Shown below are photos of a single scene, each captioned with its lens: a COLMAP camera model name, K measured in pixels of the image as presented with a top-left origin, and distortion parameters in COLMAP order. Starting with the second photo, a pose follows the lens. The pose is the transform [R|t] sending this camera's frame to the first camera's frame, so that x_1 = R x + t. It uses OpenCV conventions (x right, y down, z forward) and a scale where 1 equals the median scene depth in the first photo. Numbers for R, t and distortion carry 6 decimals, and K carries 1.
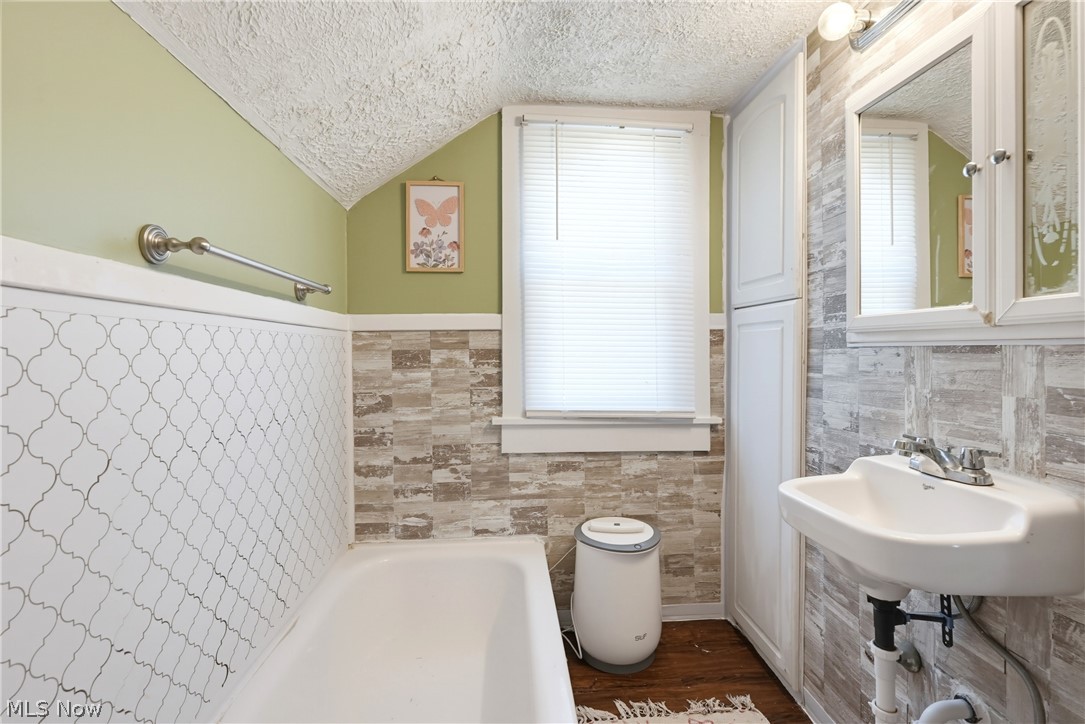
lens RADIAL K [[491.1, 0, 546.4], [0, 491.1, 353.0], [0, 0, 1]] dist [-0.007662, 0.002556]
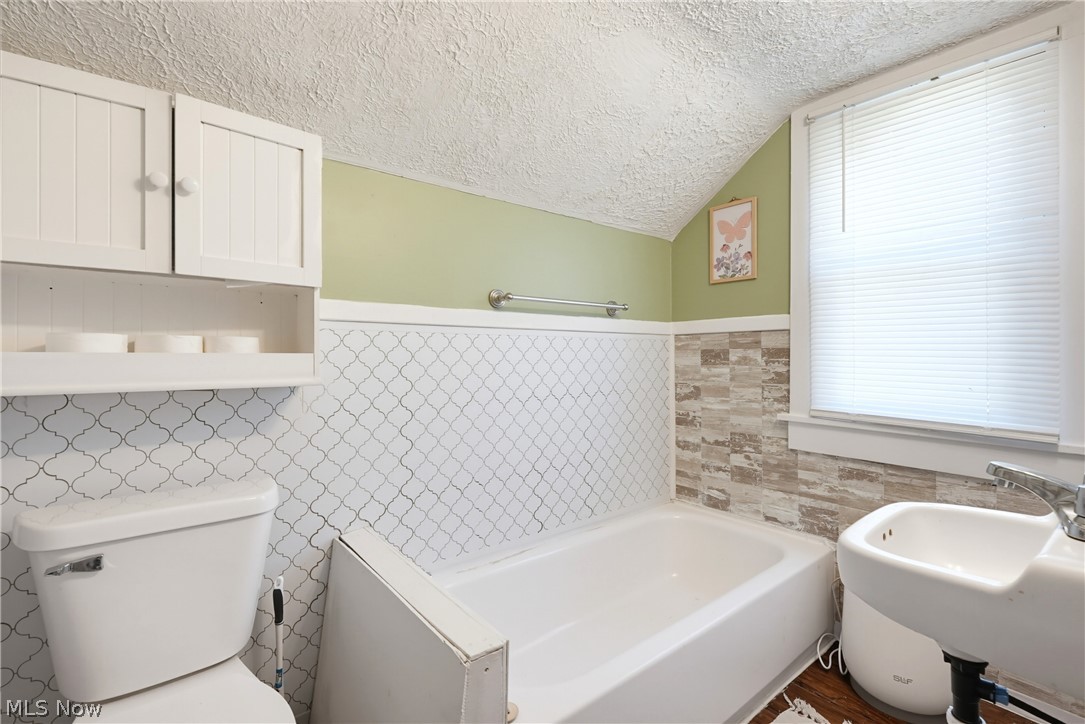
lens RADIAL K [[491.1, 0, 548.5], [0, 491.1, 358.4], [0, 0, 1]] dist [-0.007662, 0.002556]
pose [[0.563181, 0.010684, -0.826265, 0.478534], [-0.004603, 0.999941, 0.009792, 0.006057], [0.826321, -0.001711, 0.563197, -0.001850]]
